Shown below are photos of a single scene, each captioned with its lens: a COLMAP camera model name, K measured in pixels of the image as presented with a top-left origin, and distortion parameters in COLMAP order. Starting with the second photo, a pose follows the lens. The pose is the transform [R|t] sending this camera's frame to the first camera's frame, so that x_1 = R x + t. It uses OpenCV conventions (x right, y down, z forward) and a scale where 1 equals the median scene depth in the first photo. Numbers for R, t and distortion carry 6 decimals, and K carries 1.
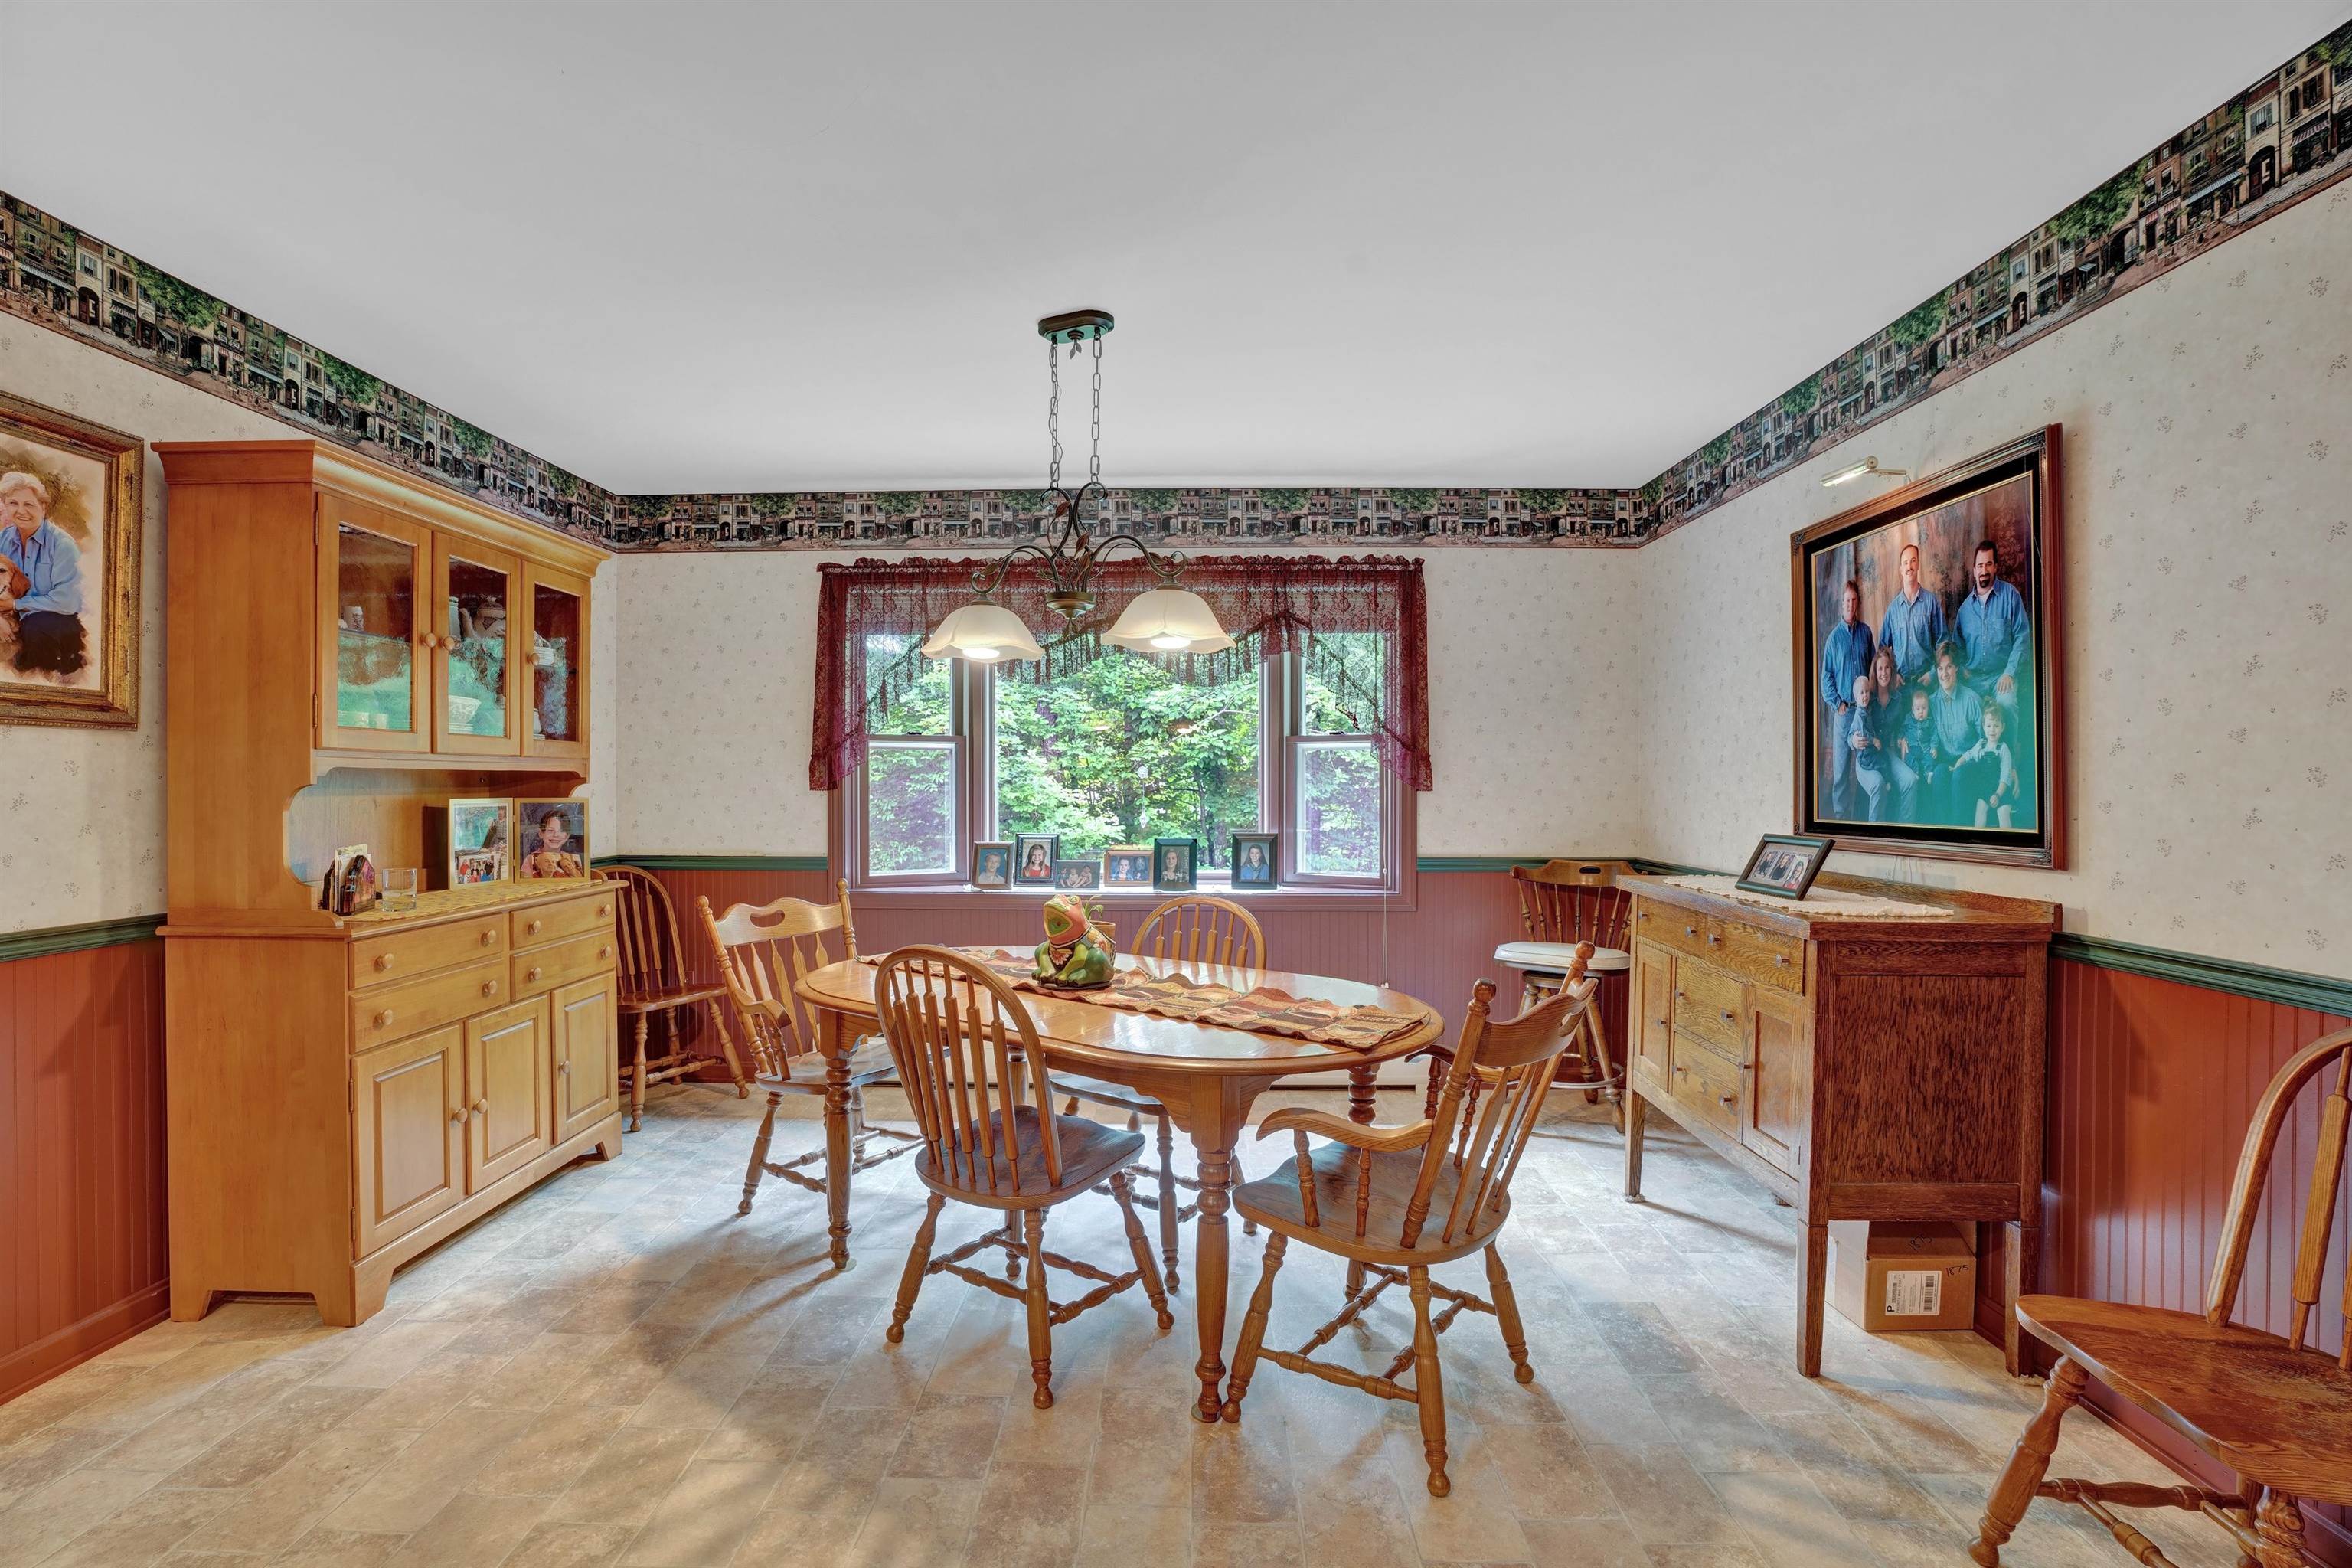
lens RADIAL K [[1076.0, 0, 1173.6], [0, 1076.0, 780.2], [0, 0, 1]] dist [-0.061002, 0.024366]
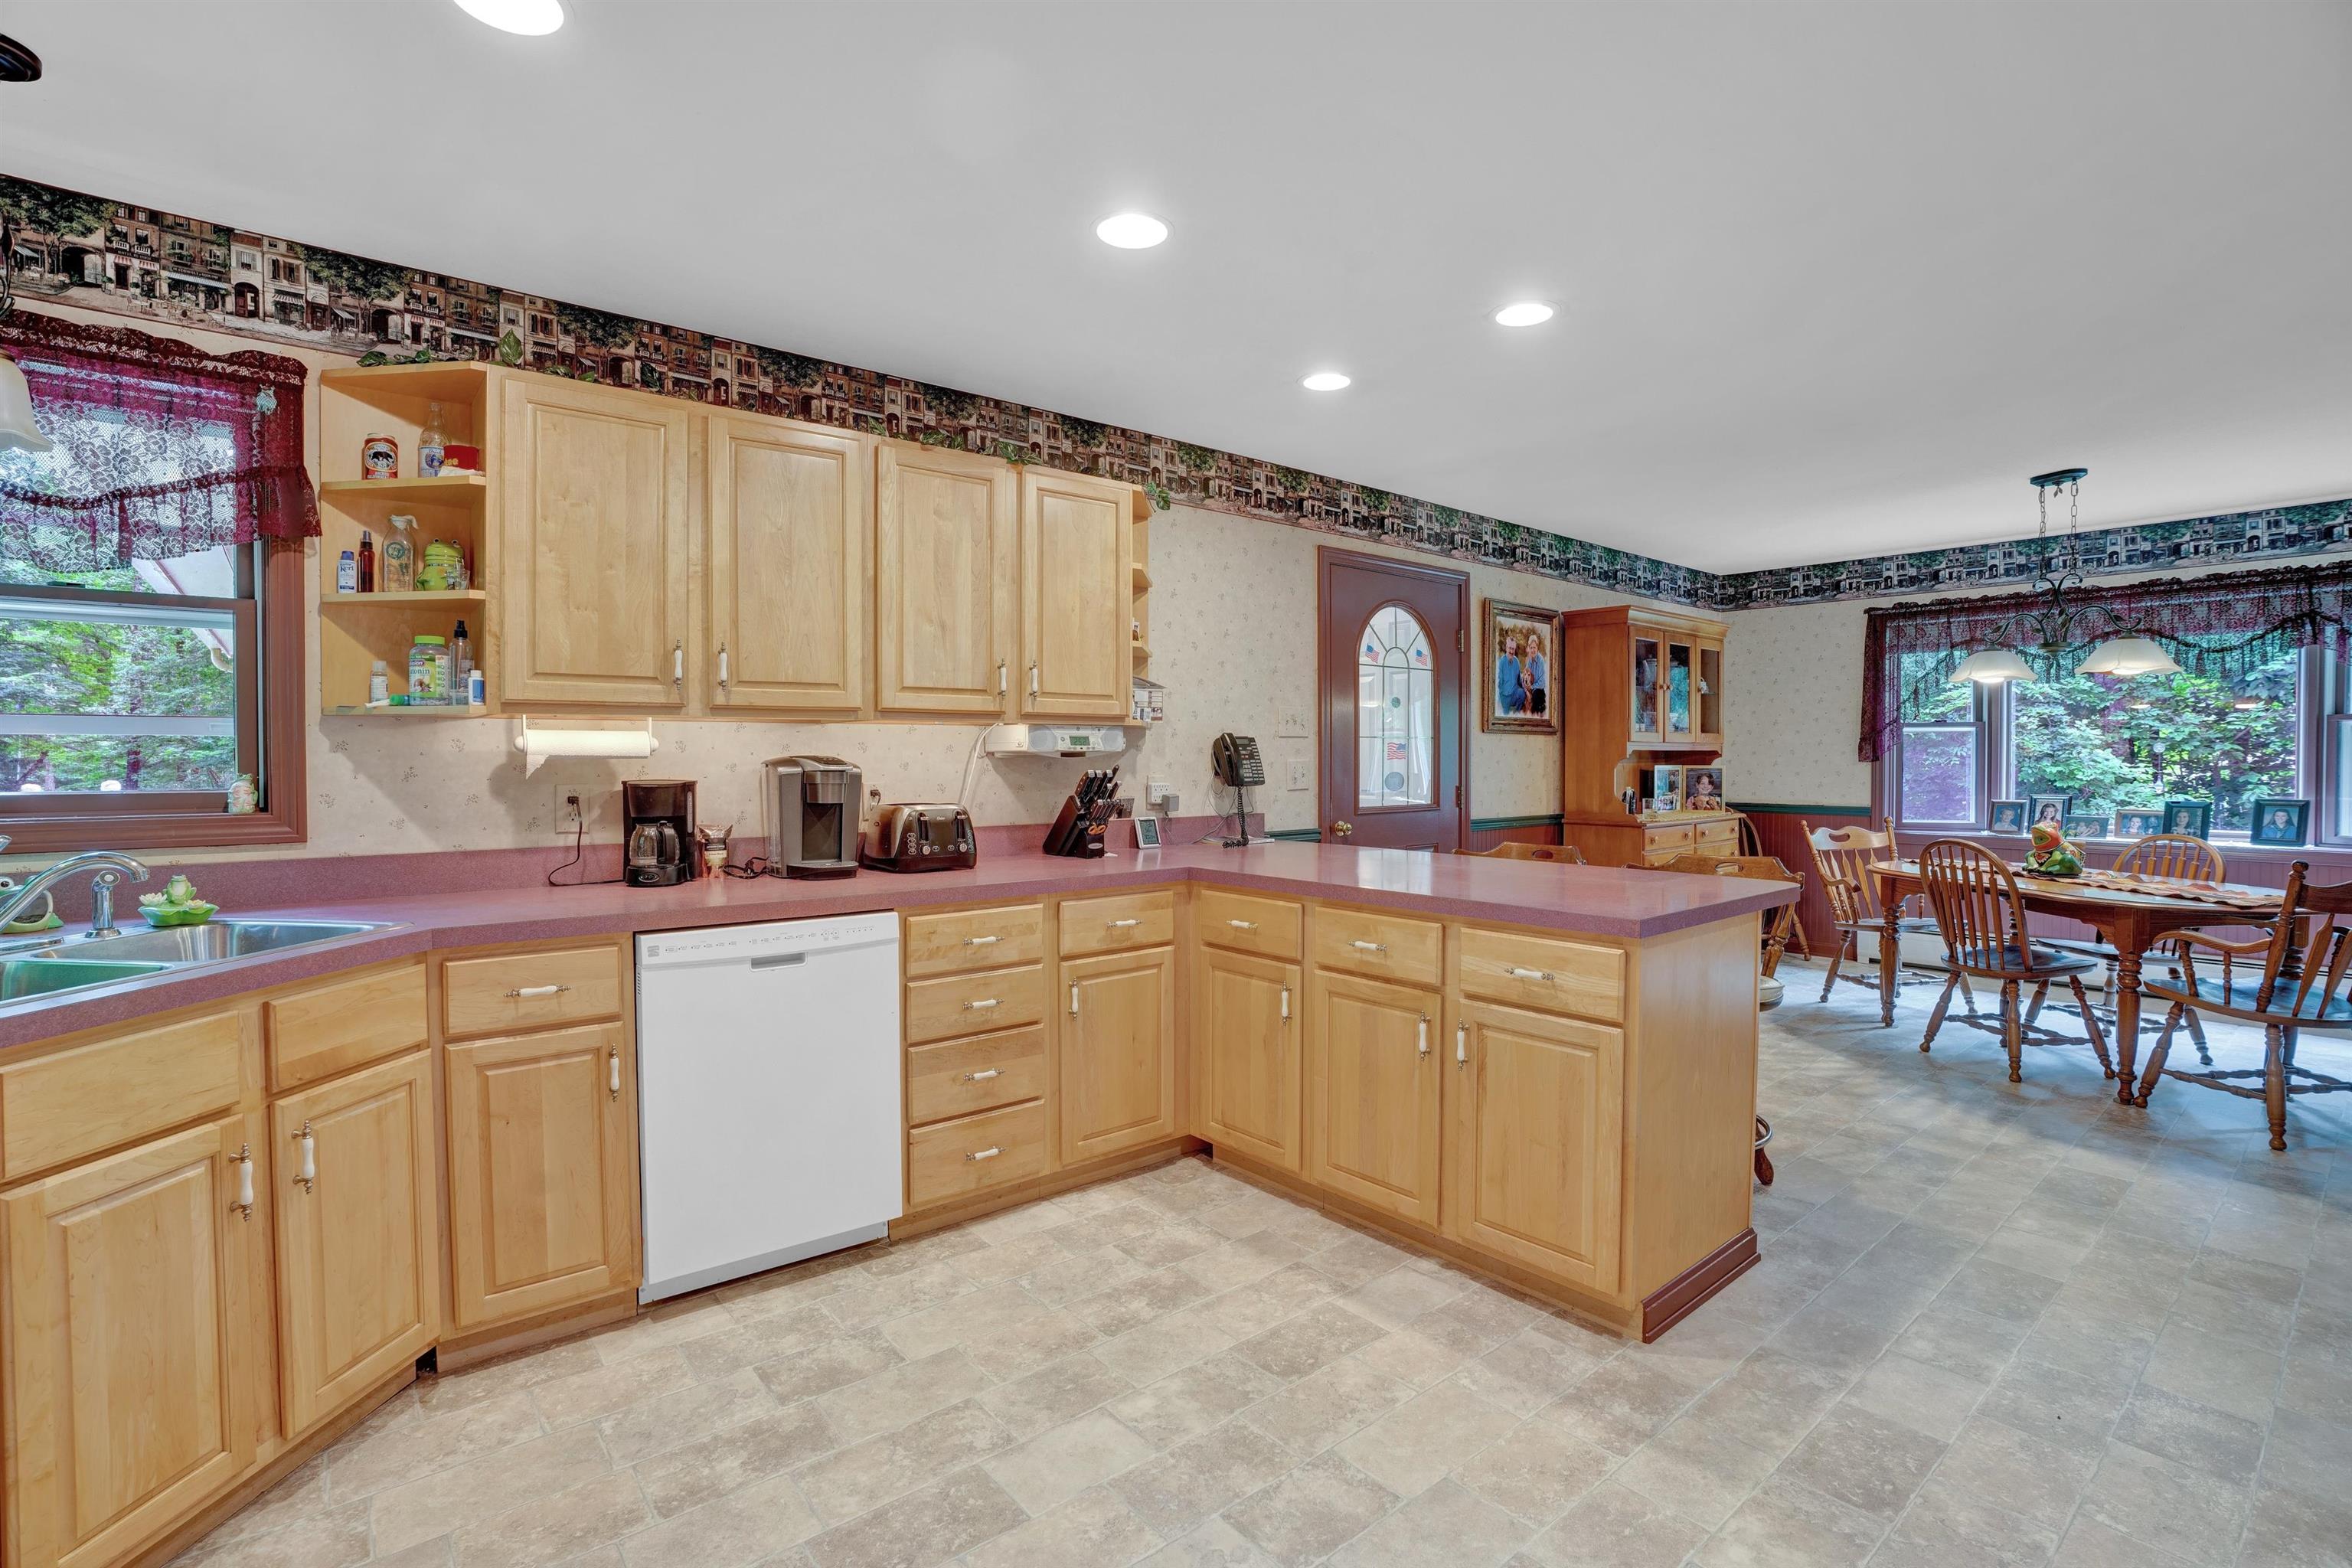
lens RADIAL K [[1076.0, 0, 1173.6], [0, 1076.0, 780.2], [0, 0, 1]] dist [-0.061002, 0.024366]
pose [[0.651173, 0.012949, -0.758819, 0.173361], [0.004989, 0.999760, 0.021342, -0.001260], [0.758913, -0.017683, 0.650952, -0.775443]]
